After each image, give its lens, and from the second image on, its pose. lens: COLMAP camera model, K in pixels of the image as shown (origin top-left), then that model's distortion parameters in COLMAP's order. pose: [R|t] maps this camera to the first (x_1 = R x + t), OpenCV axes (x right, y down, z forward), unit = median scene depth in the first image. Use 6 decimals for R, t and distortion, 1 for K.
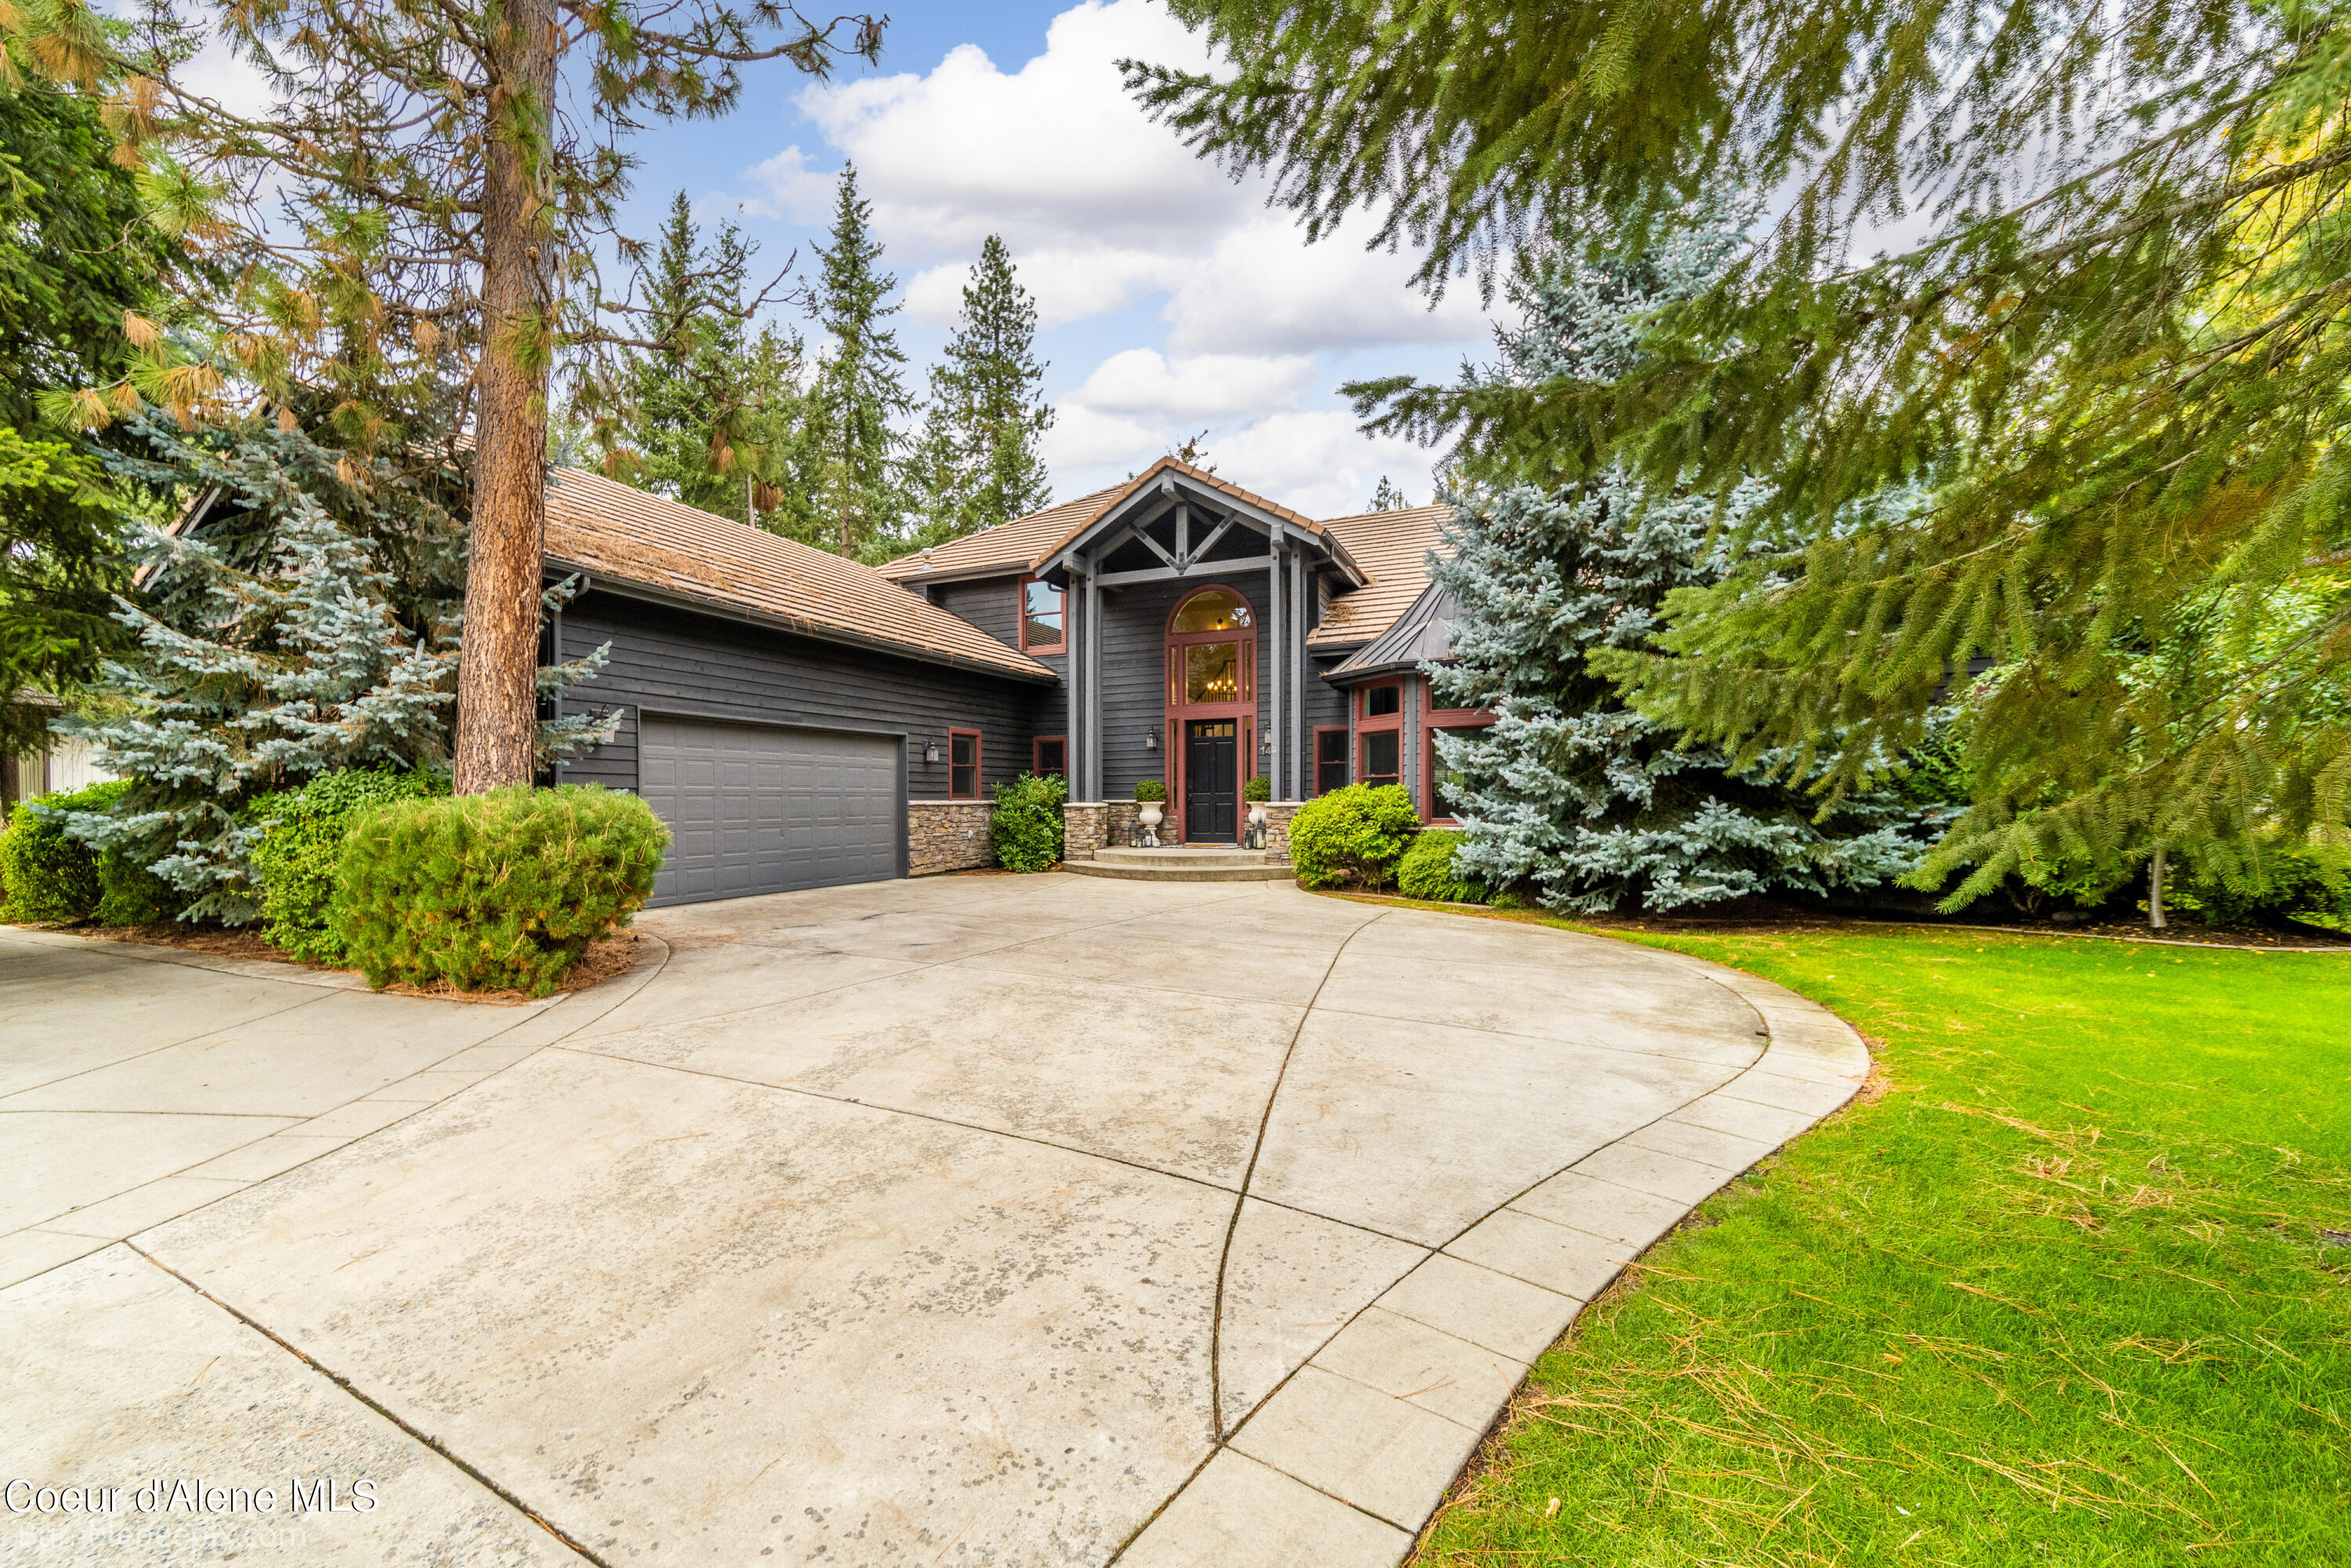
lens RADIAL K [[879.1, 0, 1173.9], [0, 879.1, 790.5], [0, 0, 1]] dist [0.000257, 0.000009]
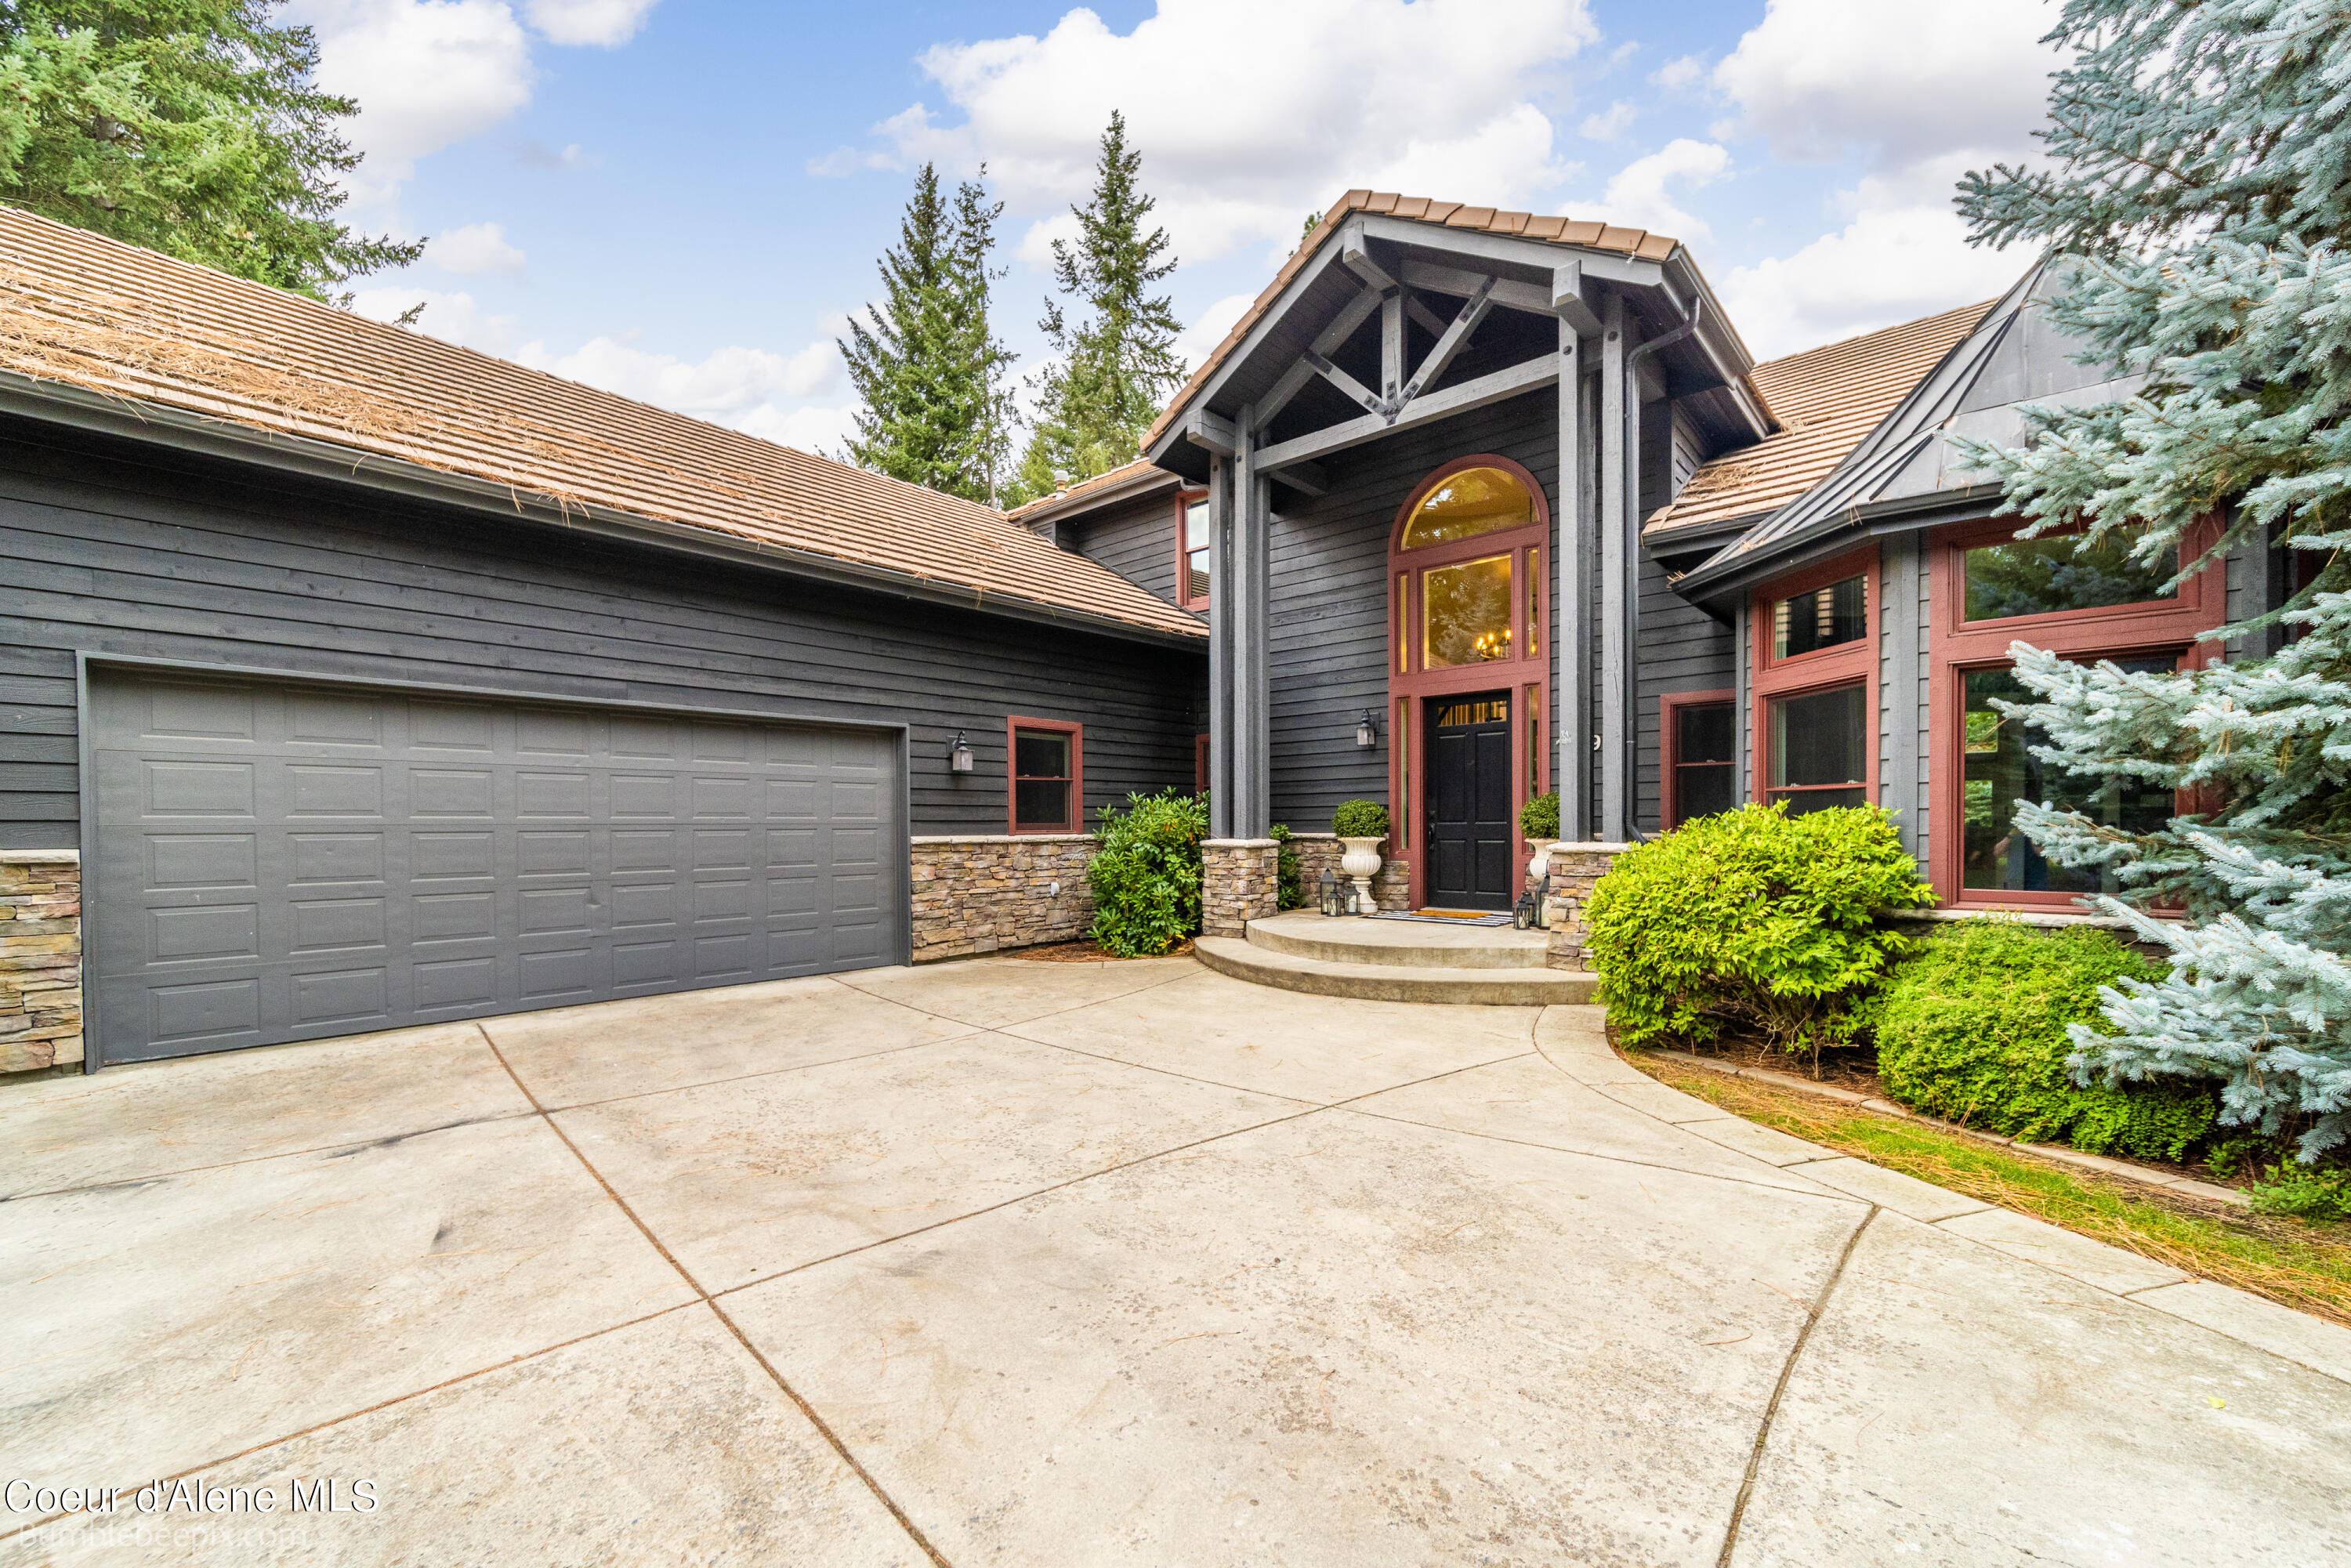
lens RADIAL K [[994.3, 0, 1180.2], [0, 994.3, 813.5], [0, 0, 1]] dist [0.009951, 0.000022]
pose [[0.949109, -0.001406, -0.314946, 0.075960], [0.001054, 0.999999, -0.001287, -0.002645], [0.314947, 0.000890, 0.949109, 0.357637]]
